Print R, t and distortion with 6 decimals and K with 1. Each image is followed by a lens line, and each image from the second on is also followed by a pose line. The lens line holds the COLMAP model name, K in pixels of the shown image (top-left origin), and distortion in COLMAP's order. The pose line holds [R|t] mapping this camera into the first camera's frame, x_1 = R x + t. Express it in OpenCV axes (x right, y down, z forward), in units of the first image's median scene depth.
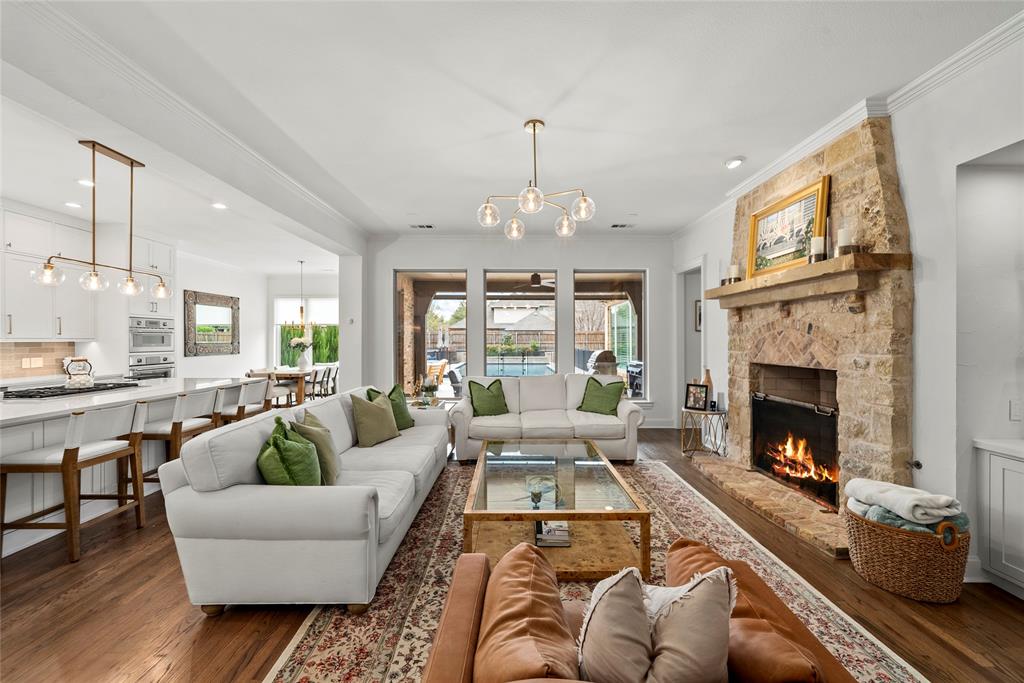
lens RADIAL K [[405.2, 0, 514.1], [0, 405.2, 340.7], [0, 0, 1]] dist [-0.001466, 0.000153]
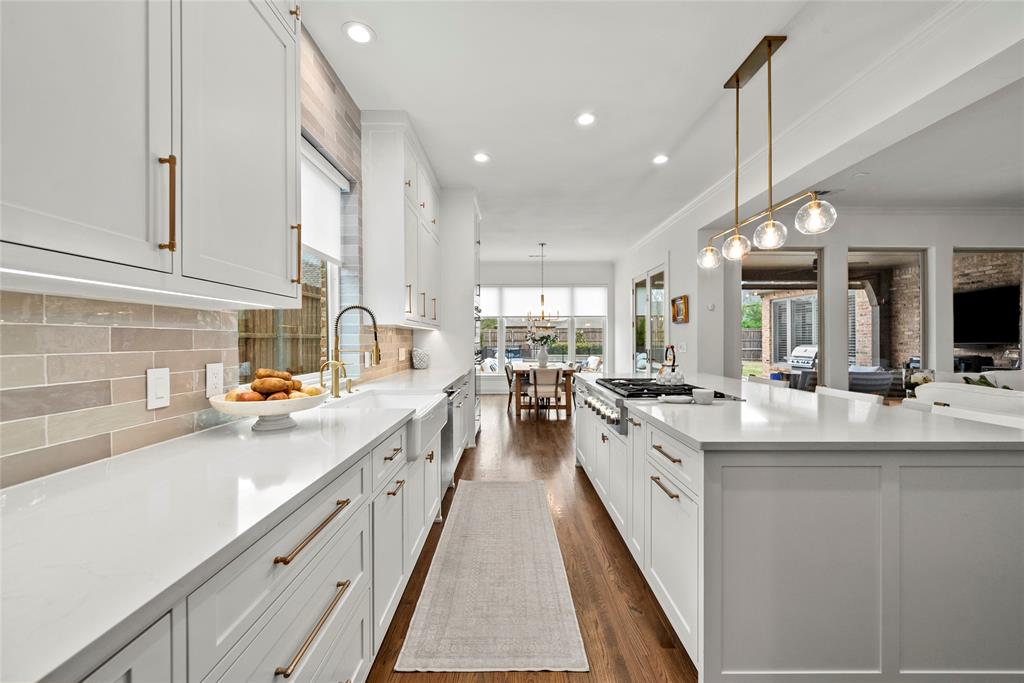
lens RADIAL K [[405.2, 0, 514.1], [0, 405.2, 340.7], [0, 0, 1]] dist [-0.001466, 0.000153]
pose [[0.999957, 0.003758, 0.008511, -0.788172], [-0.003766, 0.999993, 0.000872, 0.021356], [-0.008508, -0.000904, 0.999963, 0.149785]]
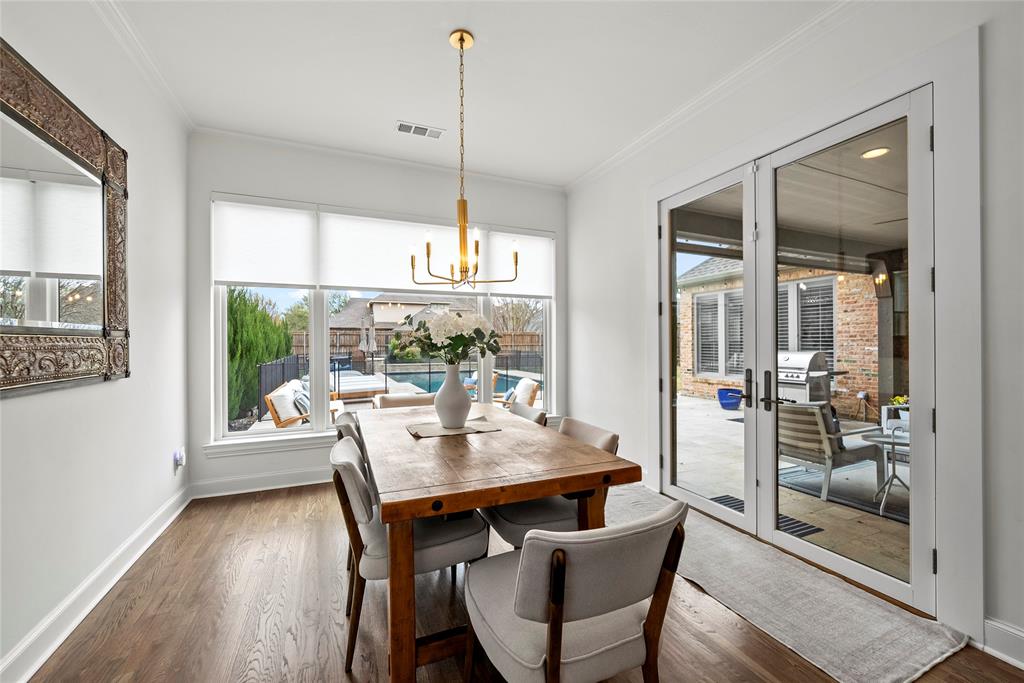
lens RADIAL K [[405.2, 0, 514.1], [0, 405.2, 340.7], [0, 0, 1]] dist [-0.001466, 0.000153]
pose [[0.915004, 0.003933, 0.403427, -0.795012], [0.000582, 0.999939, -0.011069, 0.017927], [-0.403445, 0.010364, 0.914945, 0.957859]]
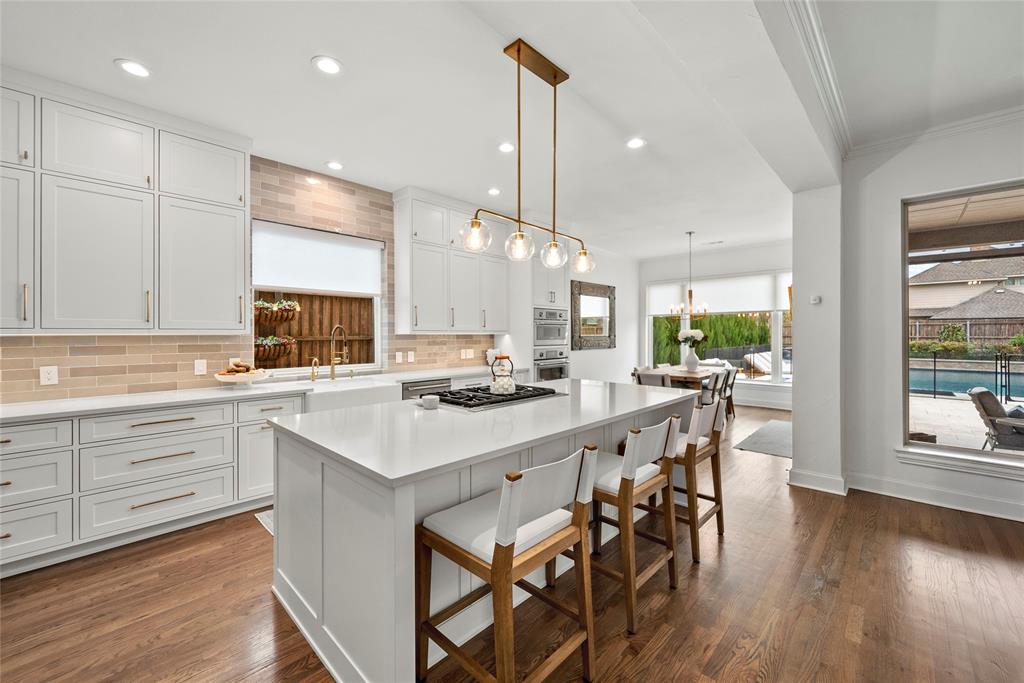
lens RADIAL K [[405.2, 0, 514.1], [0, 405.2, 340.7], [0, 0, 1]] dist [-0.001466, 0.000153]
pose [[0.720358, 0.011954, -0.693499, -0.297196], [-0.001578, 0.999877, 0.015596, 0.002424], [0.693601, -0.010140, 0.720288, 0.260498]]
